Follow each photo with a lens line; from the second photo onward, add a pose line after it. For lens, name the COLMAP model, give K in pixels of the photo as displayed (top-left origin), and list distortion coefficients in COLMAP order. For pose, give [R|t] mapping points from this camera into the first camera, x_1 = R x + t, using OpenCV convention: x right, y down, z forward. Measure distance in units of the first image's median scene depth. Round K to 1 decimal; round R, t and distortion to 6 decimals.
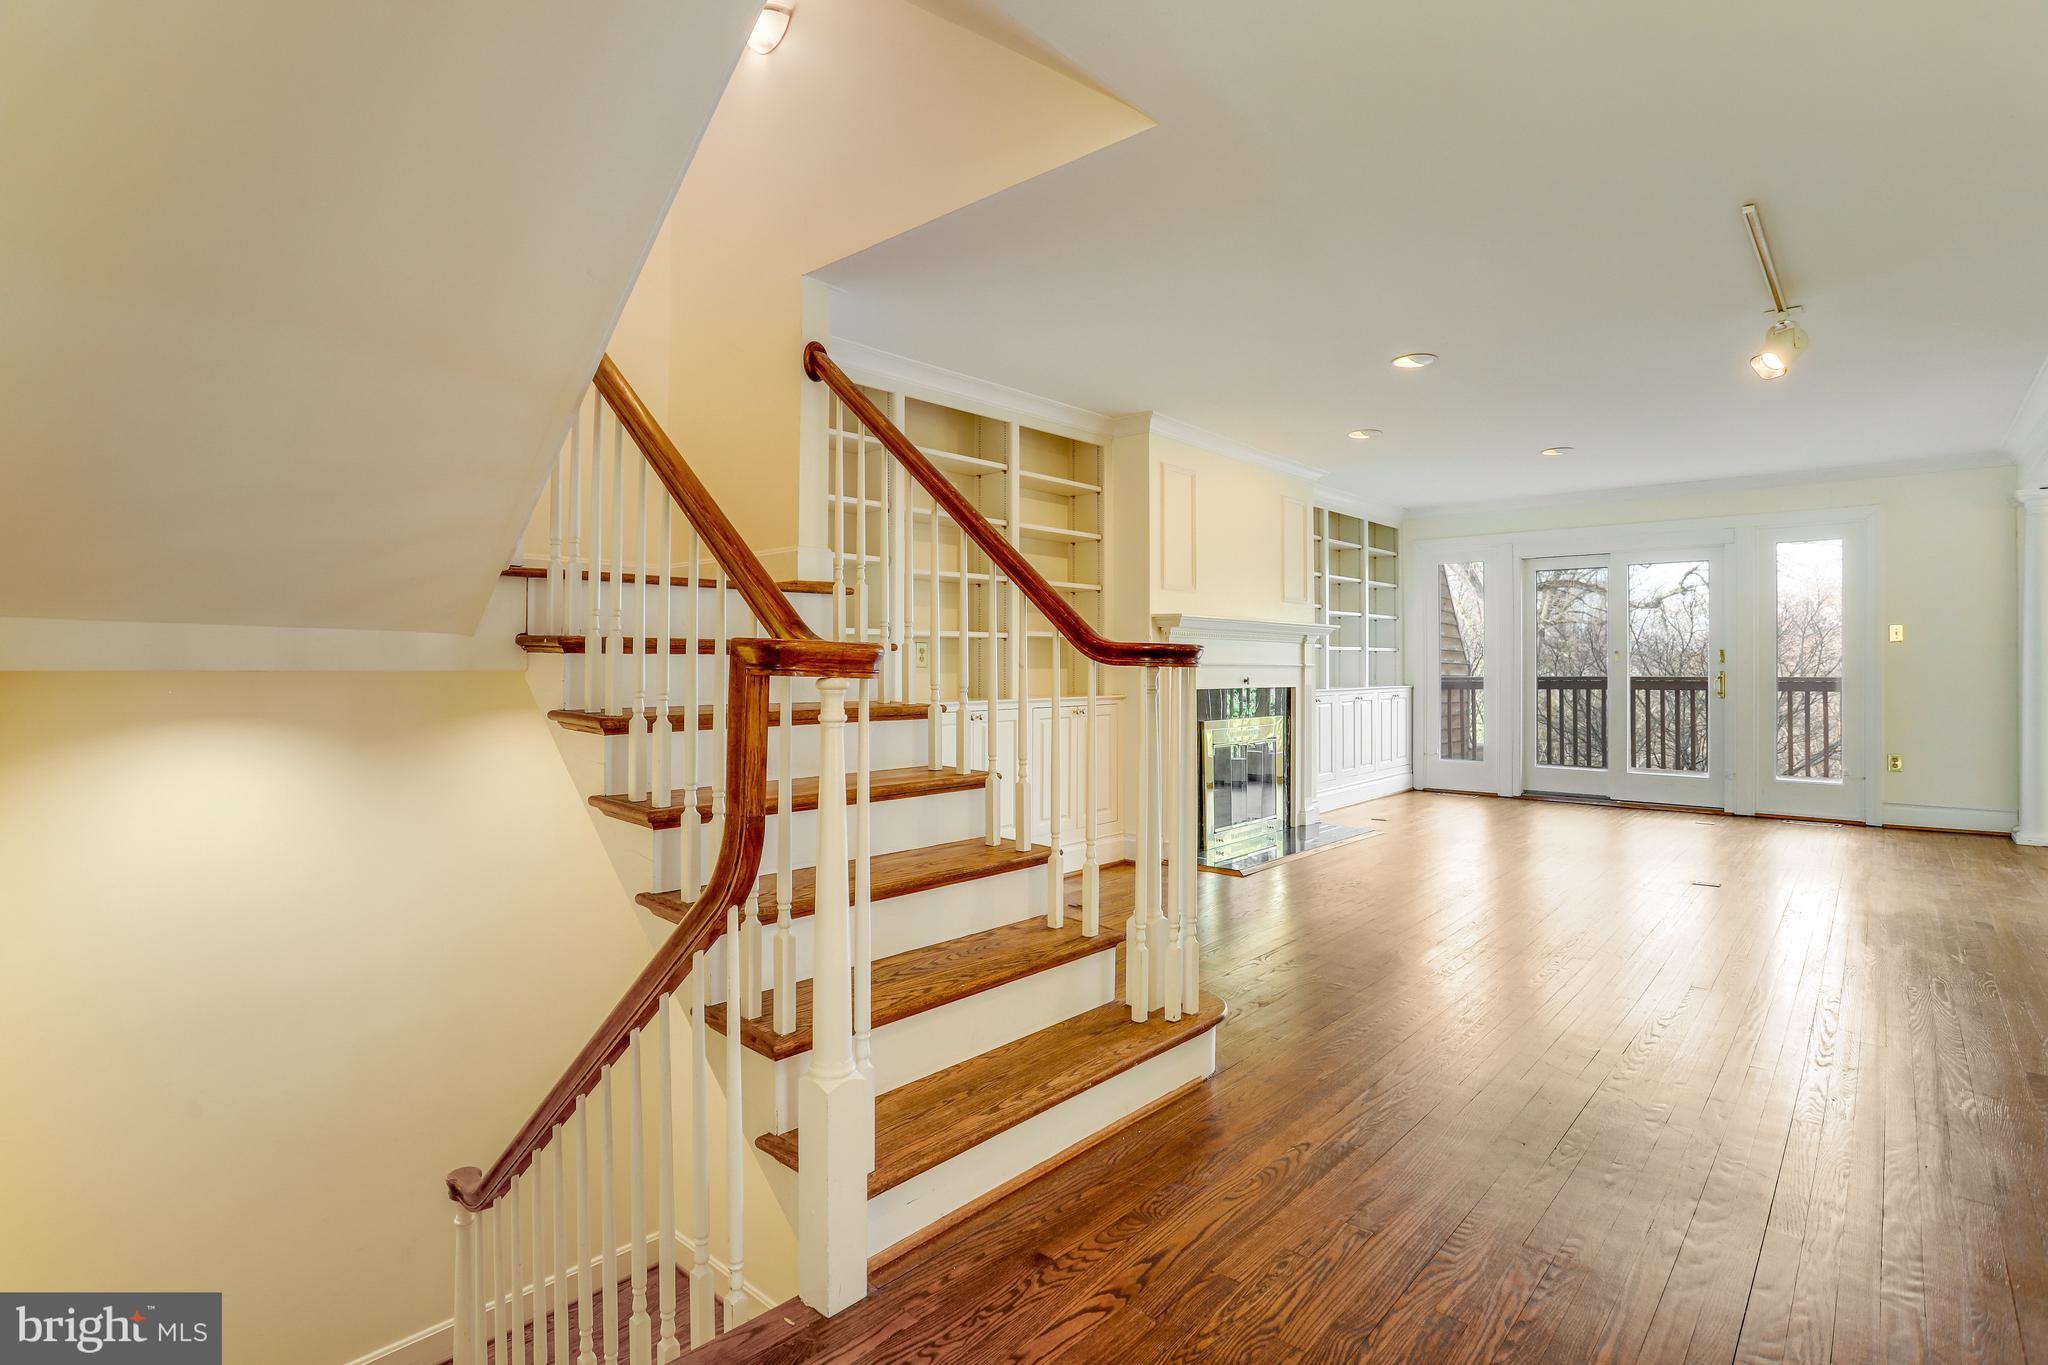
lens RADIAL K [[991.7, 0, 1021.7], [0, 991.7, 668.2], [0, 0, 1]] dist [-0.035057, 0.009895]
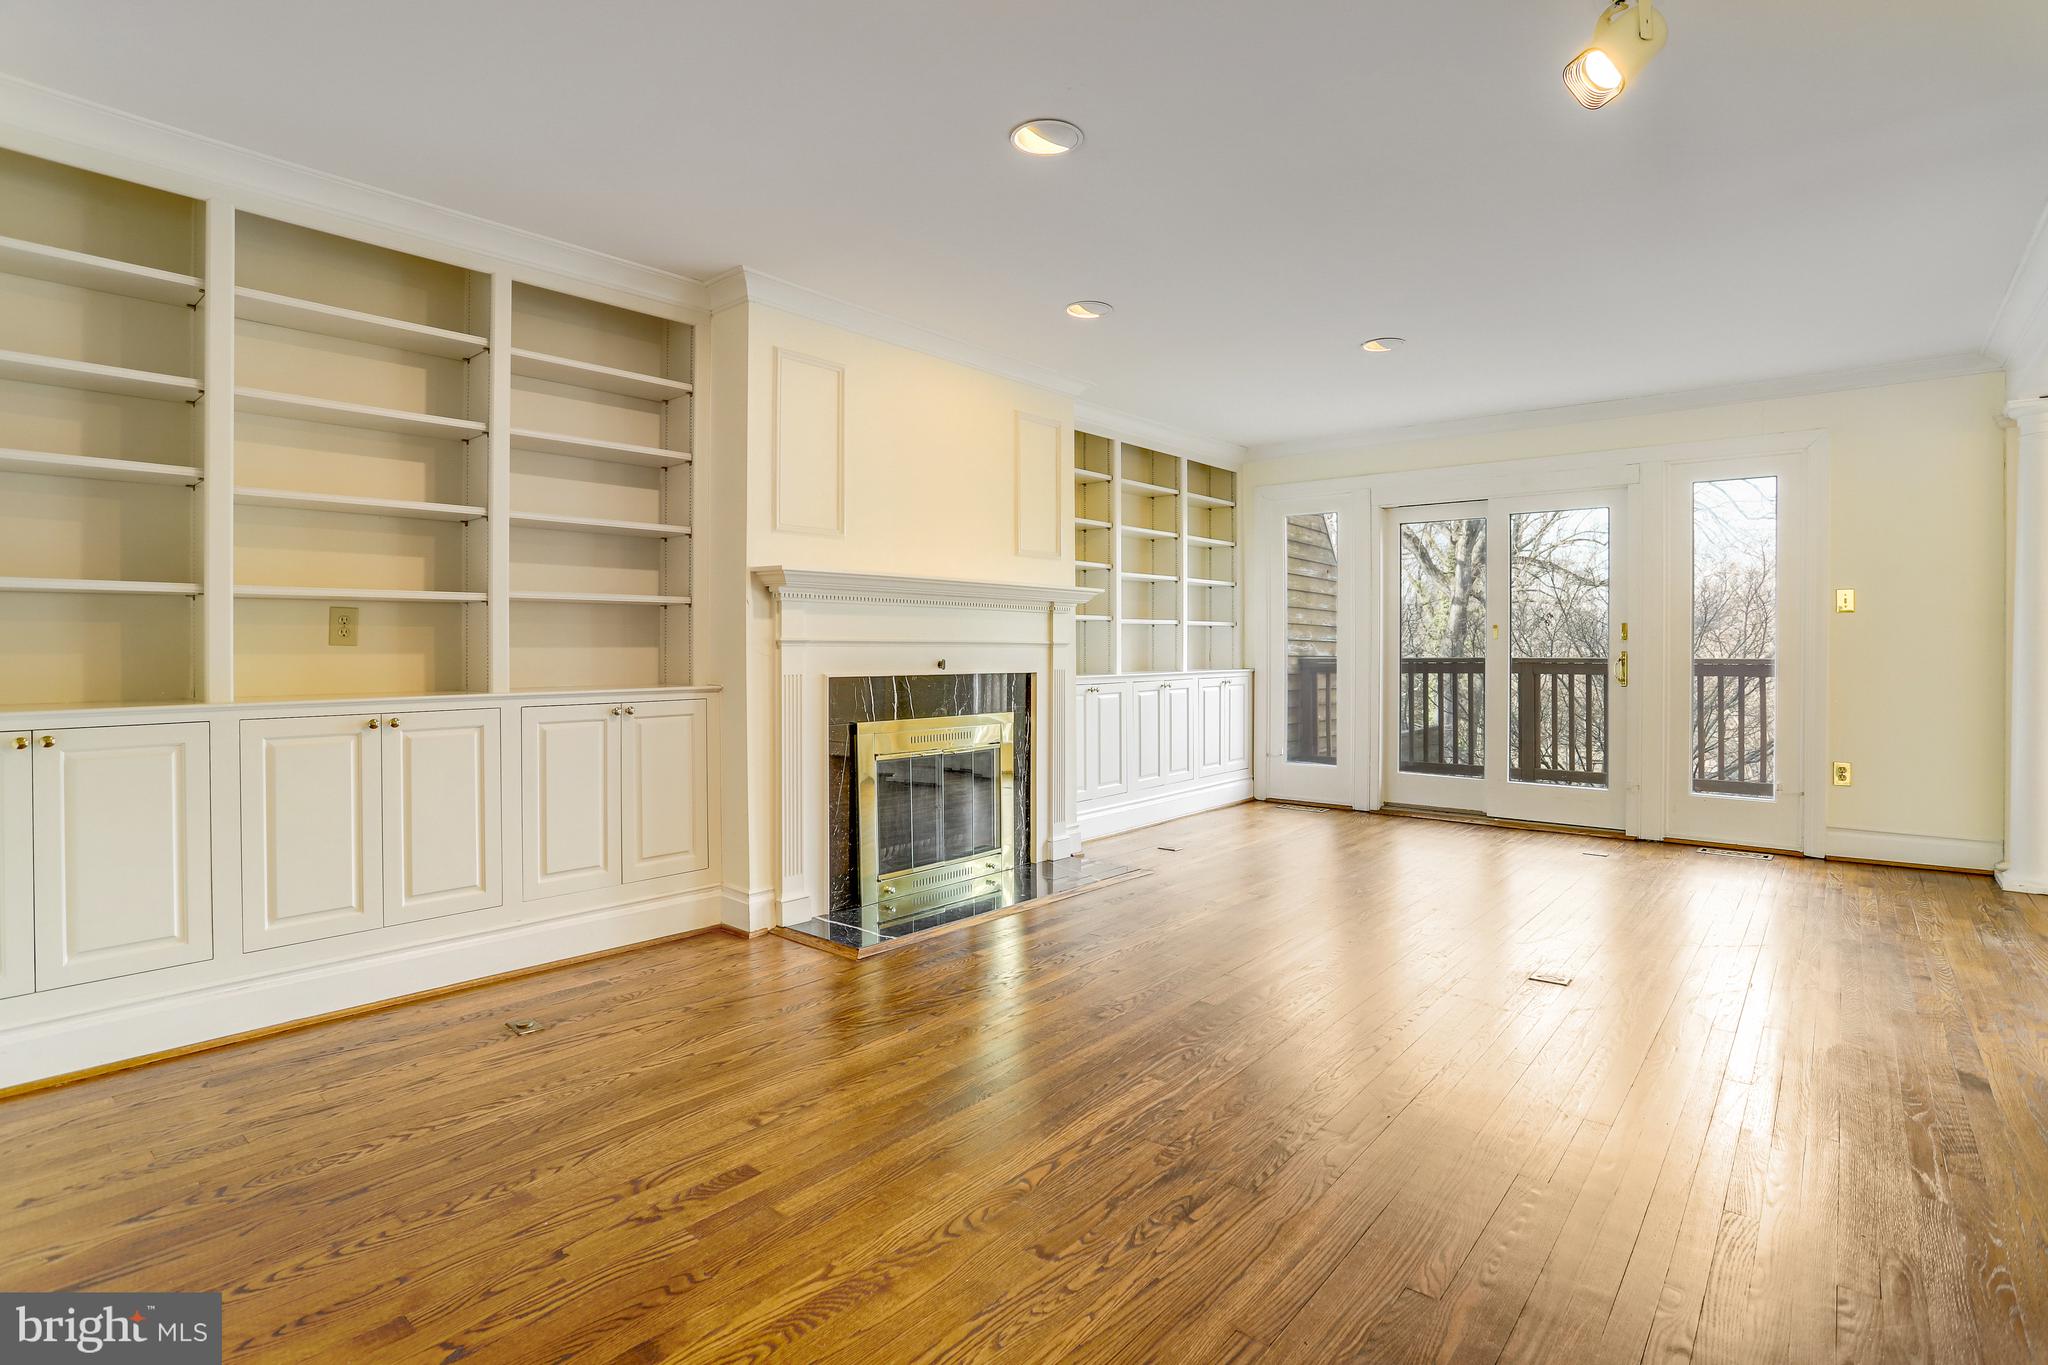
lens RADIAL K [[991.7, 0, 1032.6], [0, 991.7, 653.2], [0, 0, 1]] dist [-0.035057, 0.009895]
pose [[0.999640, 0.000101, 0.026823, 0.254368], [-0.000244, 0.999986, 0.005349, 0.000596], [-0.026822, -0.005354, 0.999626, 0.266578]]
